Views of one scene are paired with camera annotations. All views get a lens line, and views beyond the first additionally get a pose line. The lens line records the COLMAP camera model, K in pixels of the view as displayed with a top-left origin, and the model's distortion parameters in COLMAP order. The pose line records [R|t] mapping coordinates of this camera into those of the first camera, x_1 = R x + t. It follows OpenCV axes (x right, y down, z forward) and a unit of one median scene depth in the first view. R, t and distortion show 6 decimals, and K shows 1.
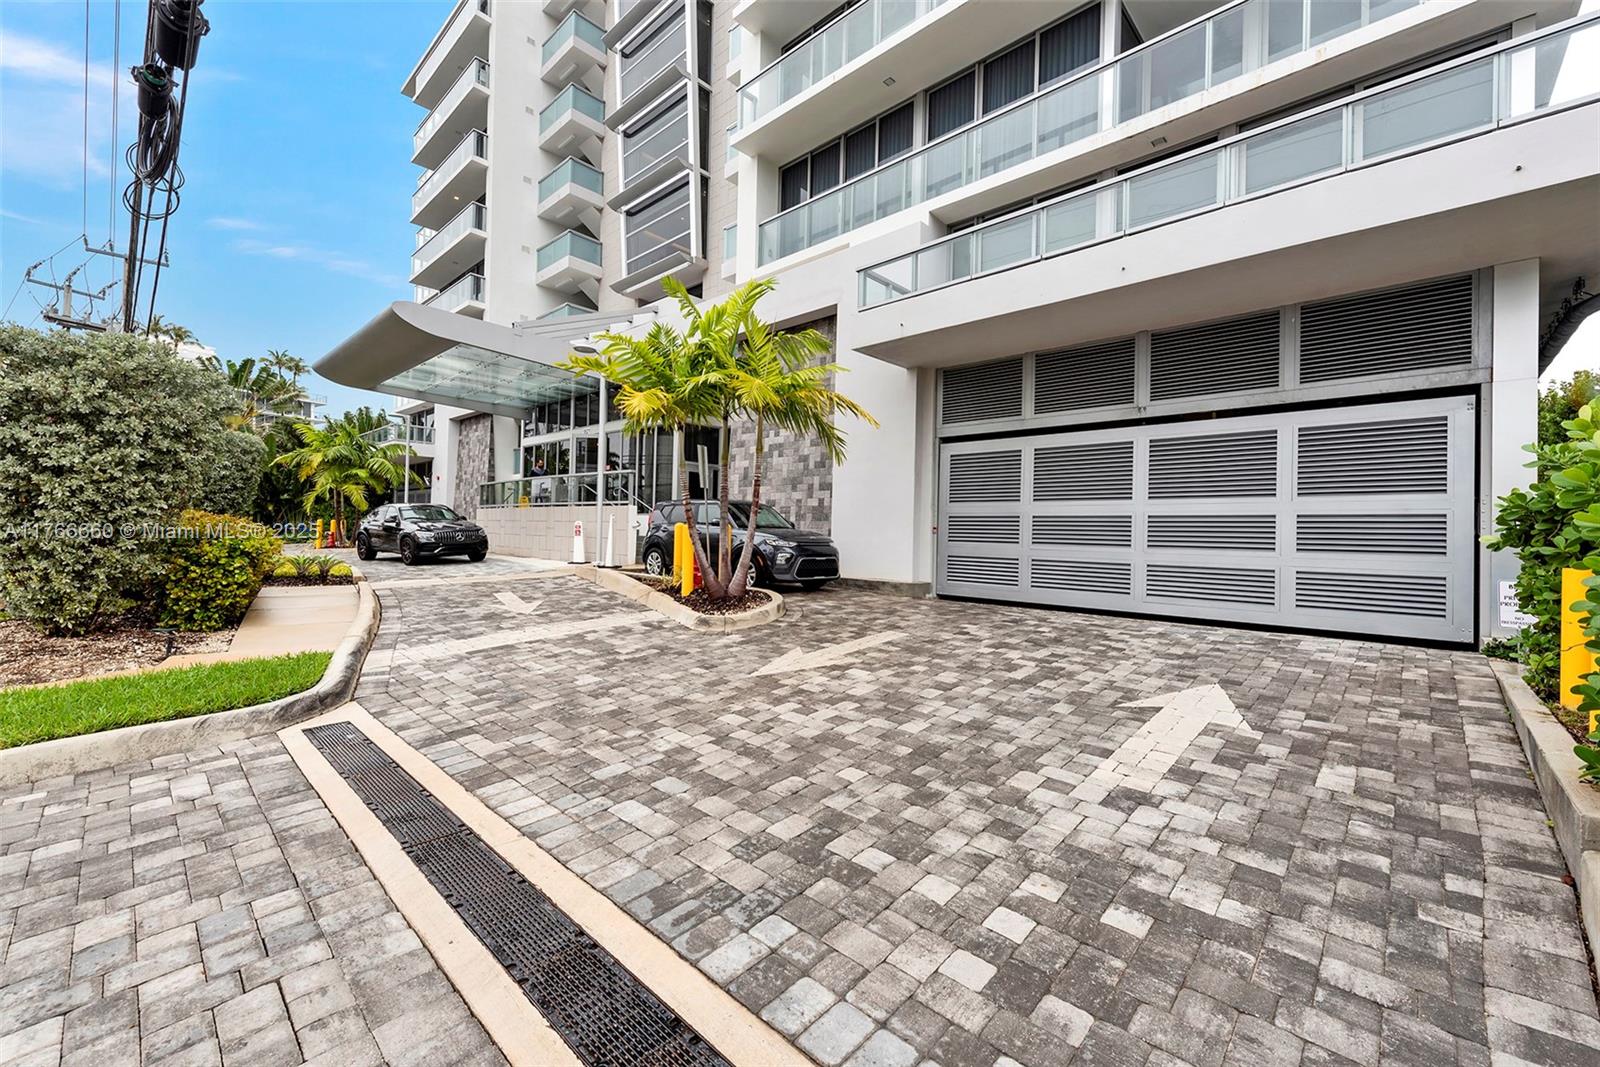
lens RADIAL K [[640.7, 0, 798.6], [0, 640.7, 528.7], [0, 0, 1]] dist [0.014023, -0.003580]
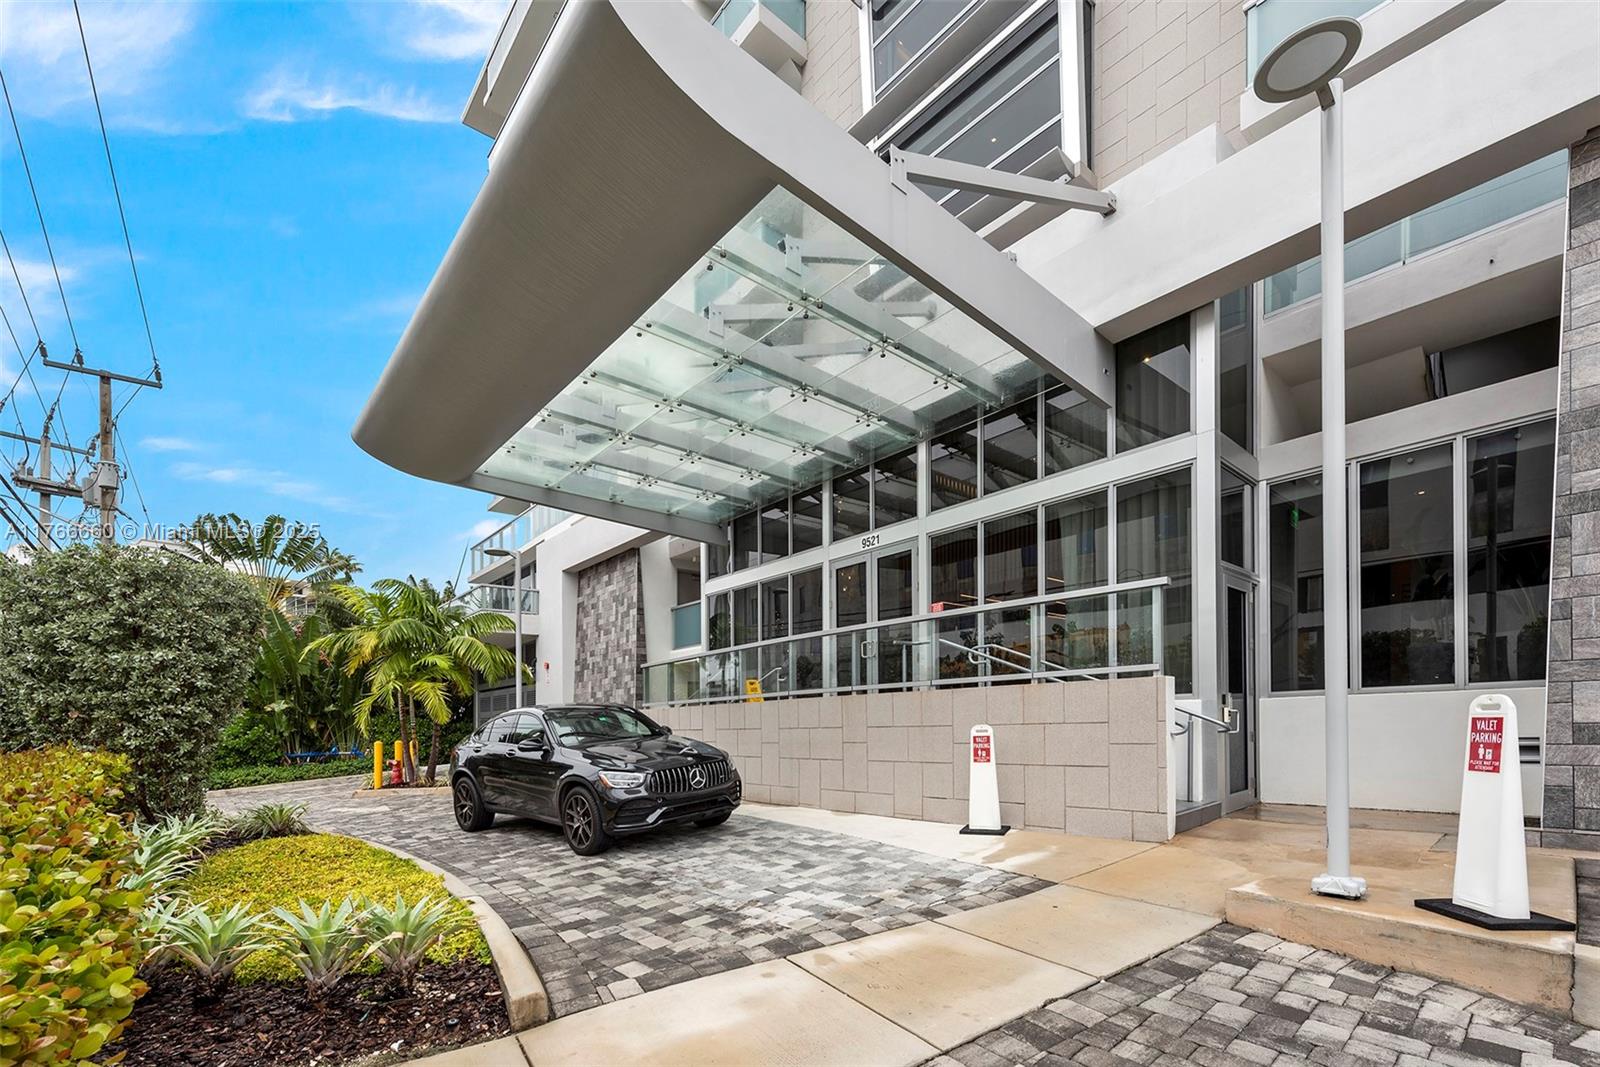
lens RADIAL K [[698.0, 0, 798.8], [0, 698.0, 699.4], [0, 0, 1]] dist [0.010877, -0.000342]
pose [[0.993751, -0.056664, -0.096168, -0.675878], [0.054364, 0.998173, -0.026376, -0.036233], [0.097487, 0.020983, 0.995016, 0.909672]]
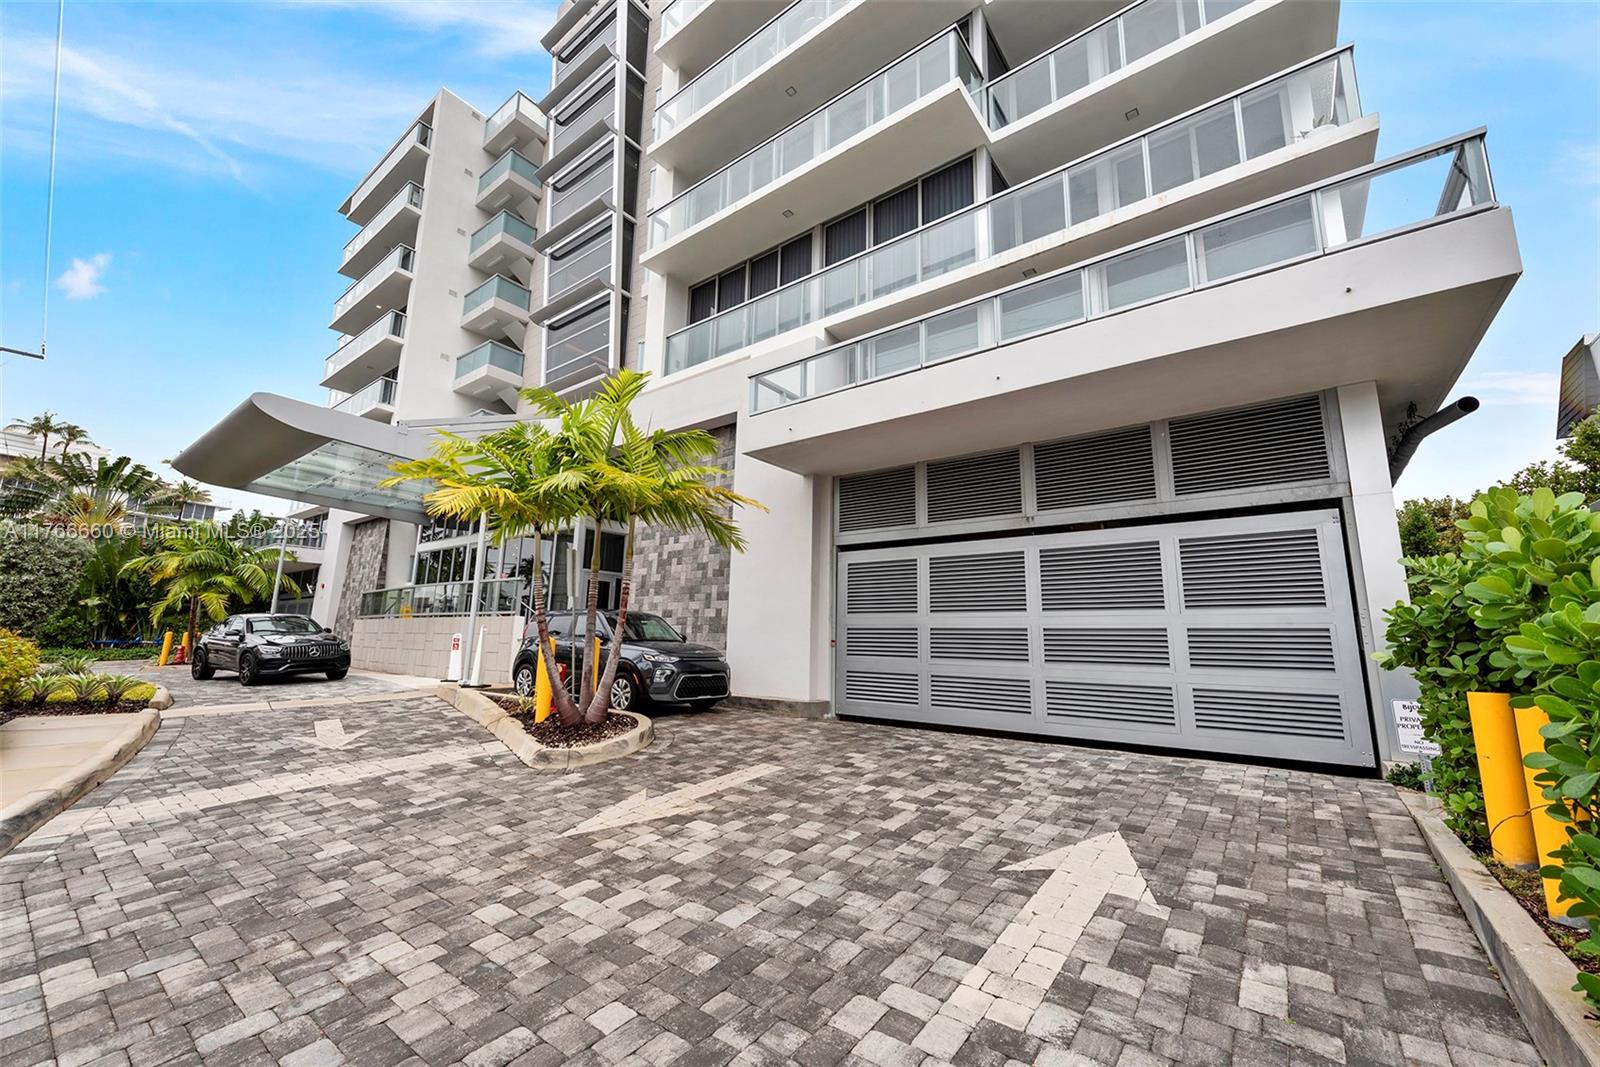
lens RADIAL K [[625.3, 0, 800.0], [0, 625.3, 533.5], [0, 0, 1]] dist [0.009384, -0.000645]
pose [[0.994709, 0.015838, 0.101500, 0.076074], [0.001289, 0.986041, -0.166498, -0.004278], [-0.102720, 0.165748, 0.980804, 0.088774]]
